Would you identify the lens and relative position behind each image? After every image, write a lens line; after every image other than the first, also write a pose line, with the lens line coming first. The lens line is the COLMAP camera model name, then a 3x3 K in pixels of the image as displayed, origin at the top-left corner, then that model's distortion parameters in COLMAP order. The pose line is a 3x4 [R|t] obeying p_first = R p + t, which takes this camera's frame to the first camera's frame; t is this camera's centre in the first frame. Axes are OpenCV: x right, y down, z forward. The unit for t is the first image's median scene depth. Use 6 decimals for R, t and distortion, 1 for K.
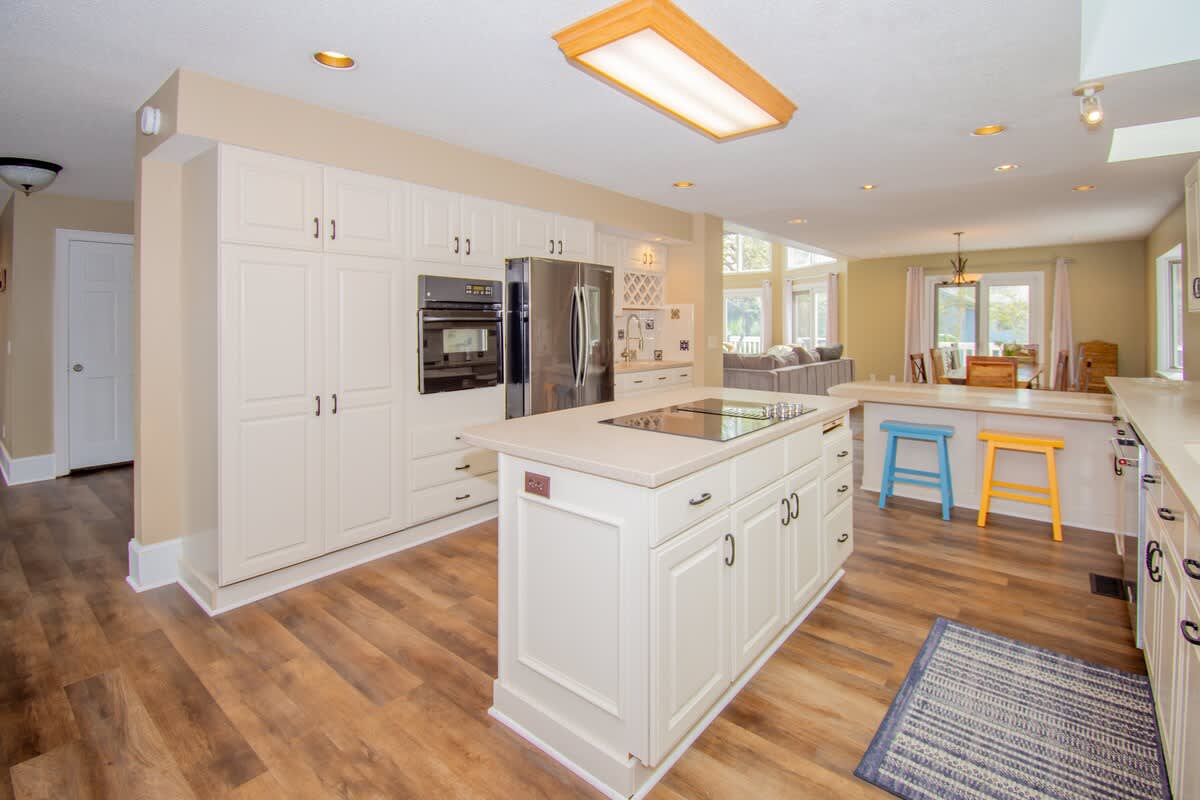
lens RADIAL K [[548.8, 0, 608.6], [0, 548.8, 320.8], [0, 0, 1]] dist [0.002469, -0.010741]
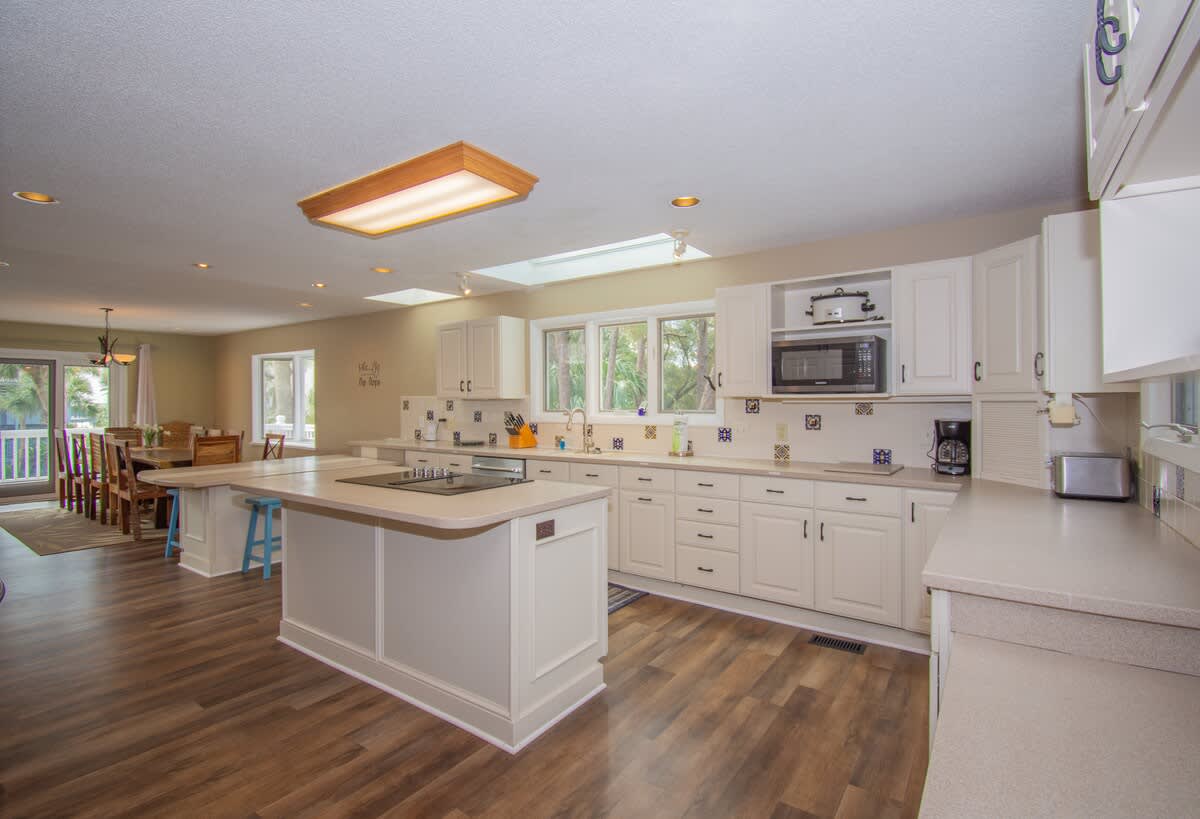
lens RADIAL K [[568.9, 0, 605.9], [0, 568.9, 404.1], [0, 0, 1]] dist [-0.025223, -0.000887]
pose [[-0.082512, 0.000588, 0.996590, -0.799657], [0.000159, 1.000000, -0.000576, 0.003188], [-0.996590, 0.000111, -0.082512, 0.527468]]
